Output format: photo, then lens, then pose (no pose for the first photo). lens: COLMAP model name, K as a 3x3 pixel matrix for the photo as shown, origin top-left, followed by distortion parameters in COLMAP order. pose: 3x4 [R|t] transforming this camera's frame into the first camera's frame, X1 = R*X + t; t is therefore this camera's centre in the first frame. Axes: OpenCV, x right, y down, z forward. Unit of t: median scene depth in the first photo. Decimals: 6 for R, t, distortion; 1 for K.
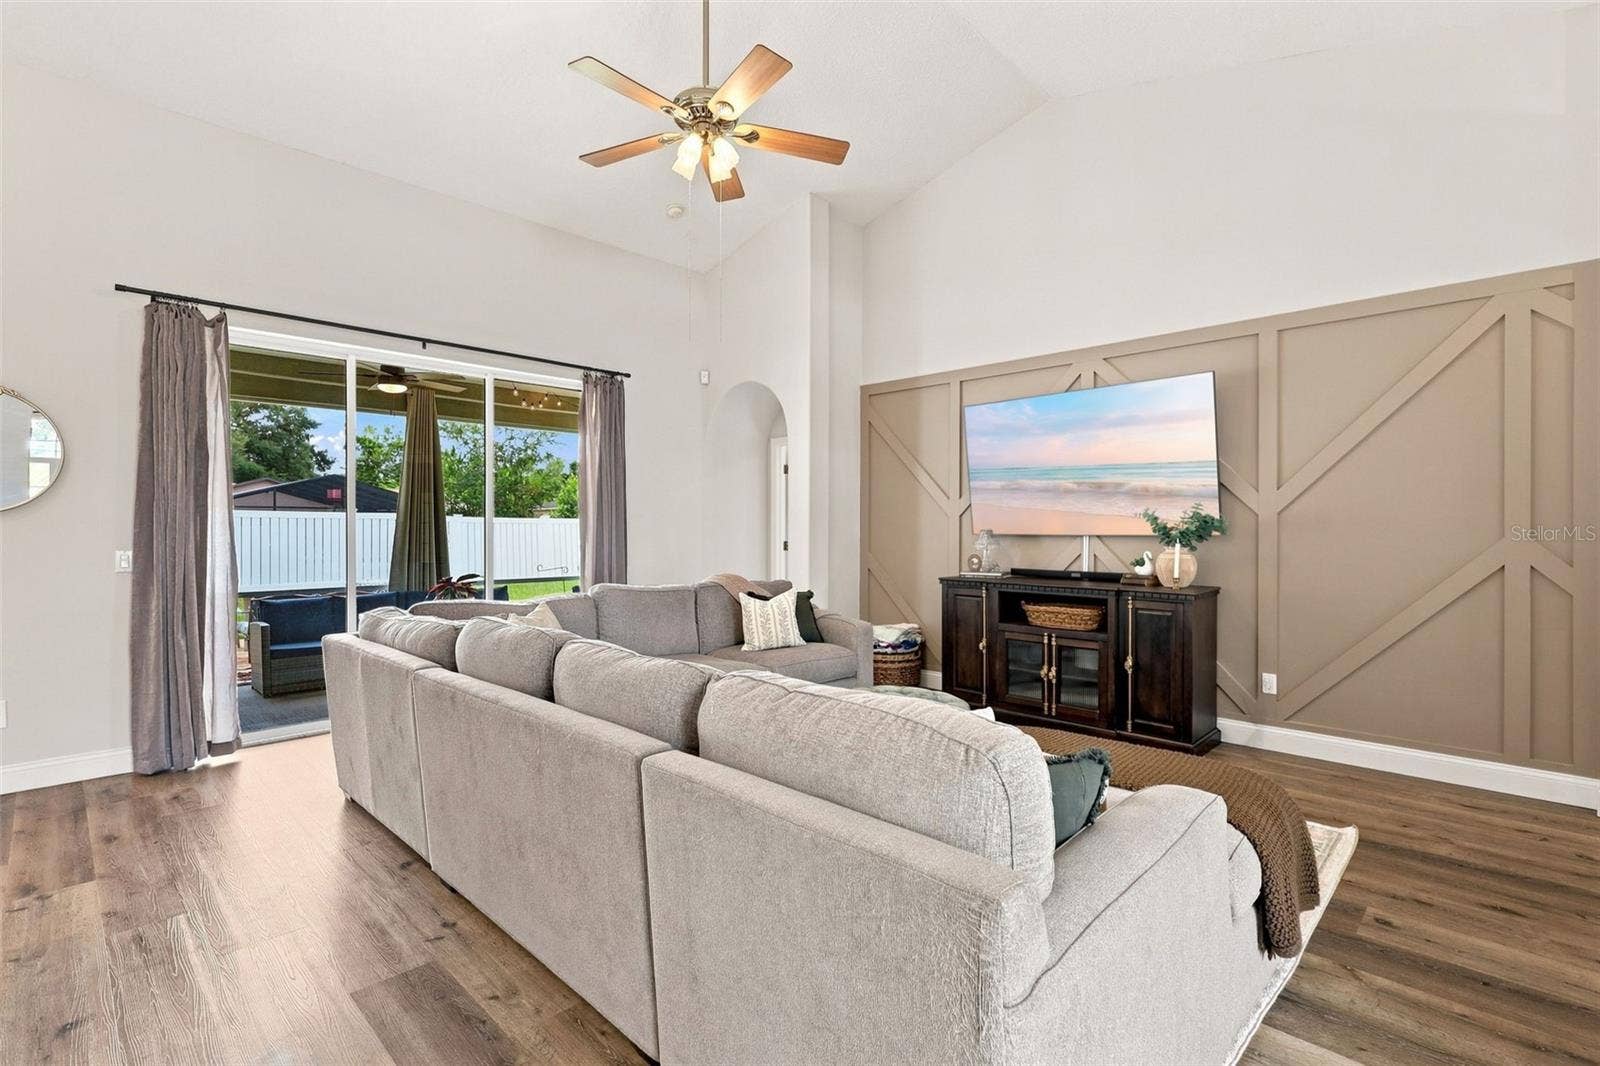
lens RADIAL K [[745.0, 0, 802.8], [0, 745.0, 526.1], [0, 0, 1]] dist [-0.001129, 0.000521]
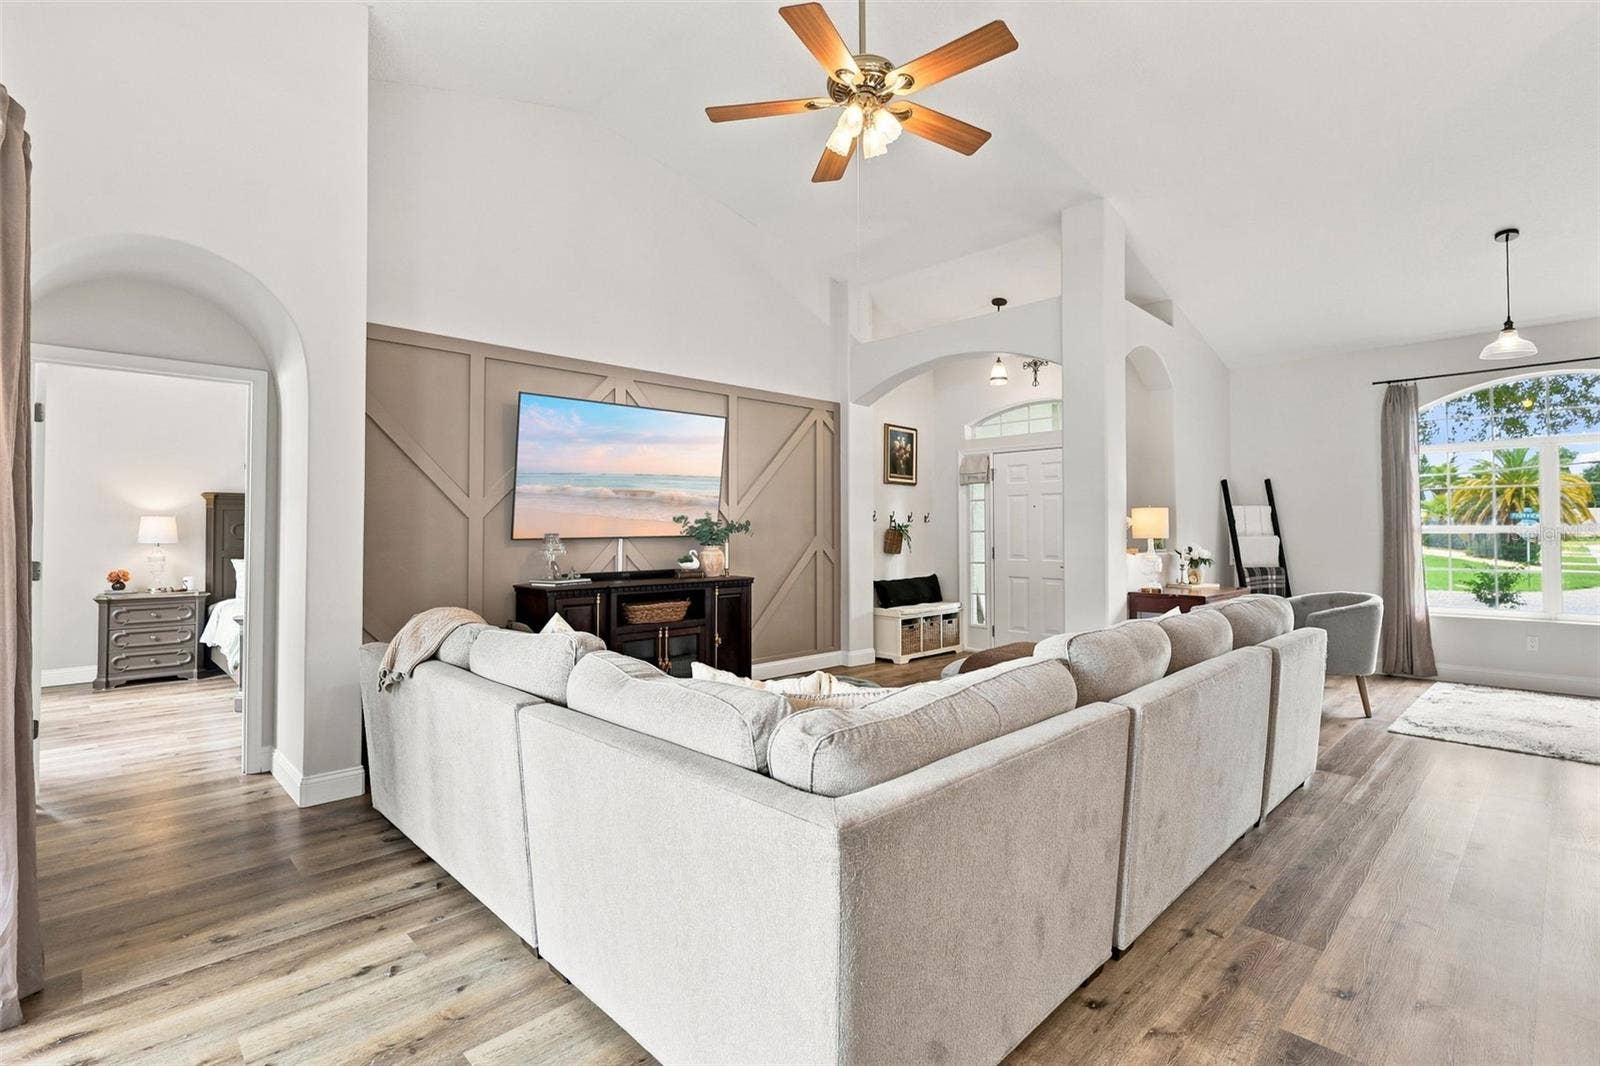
lens RADIAL K [[745.0, 0, 802.8], [0, 745.0, 526.1], [0, 0, 1]] dist [-0.001129, 0.000521]
pose [[0.025424, 0.002309, 0.999674, -0.715677], [-0.001598, 0.999996, -0.002270, -0.003349], [-0.999675, -0.001539, 0.025428, 0.717665]]
